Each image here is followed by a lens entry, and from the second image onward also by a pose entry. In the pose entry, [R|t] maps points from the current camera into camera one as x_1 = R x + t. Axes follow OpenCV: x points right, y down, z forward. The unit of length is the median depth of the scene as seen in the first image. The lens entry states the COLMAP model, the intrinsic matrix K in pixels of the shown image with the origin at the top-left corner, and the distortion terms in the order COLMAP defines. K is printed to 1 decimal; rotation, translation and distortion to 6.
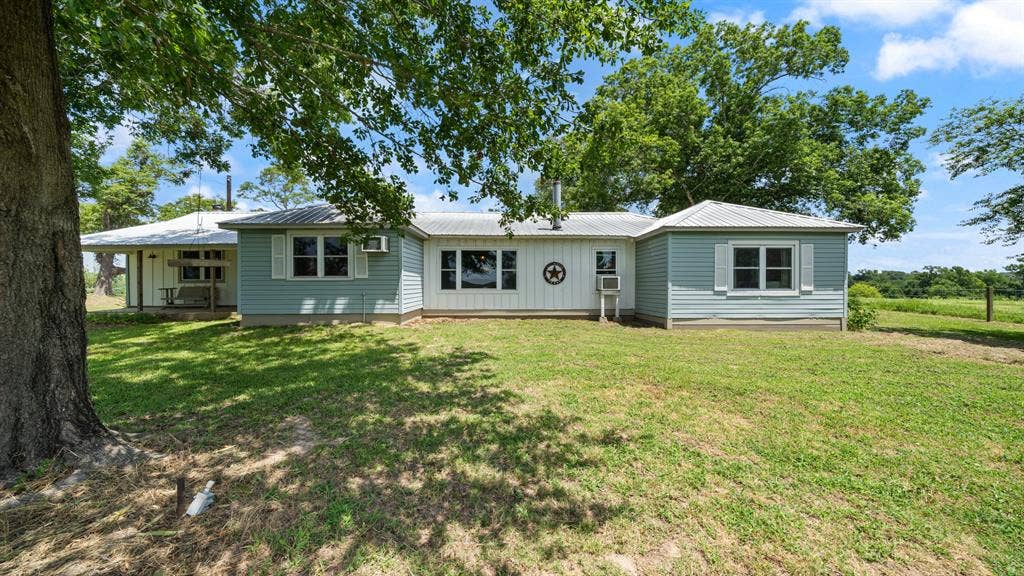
lens RADIAL K [[362.8, 0, 511.3], [0, 362.8, 284.6], [0, 0, 1]] dist [-0.000635, -0.000025]
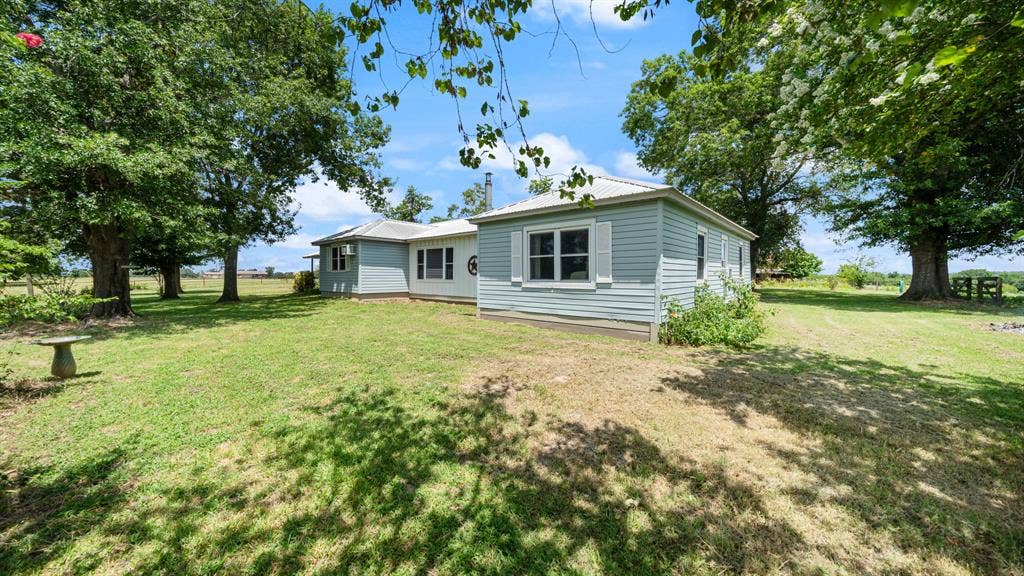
lens RADIAL K [[362.8, 0, 510.3], [0, 362.8, 280.1], [0, 0, 1]] dist [-0.000635, -0.000025]
pose [[0.720588, 0.010079, -0.693291, 1.199993], [-0.005127, 0.999944, 0.009209, 0.004417], [0.693345, -0.003081, 0.720599, 0.312756]]
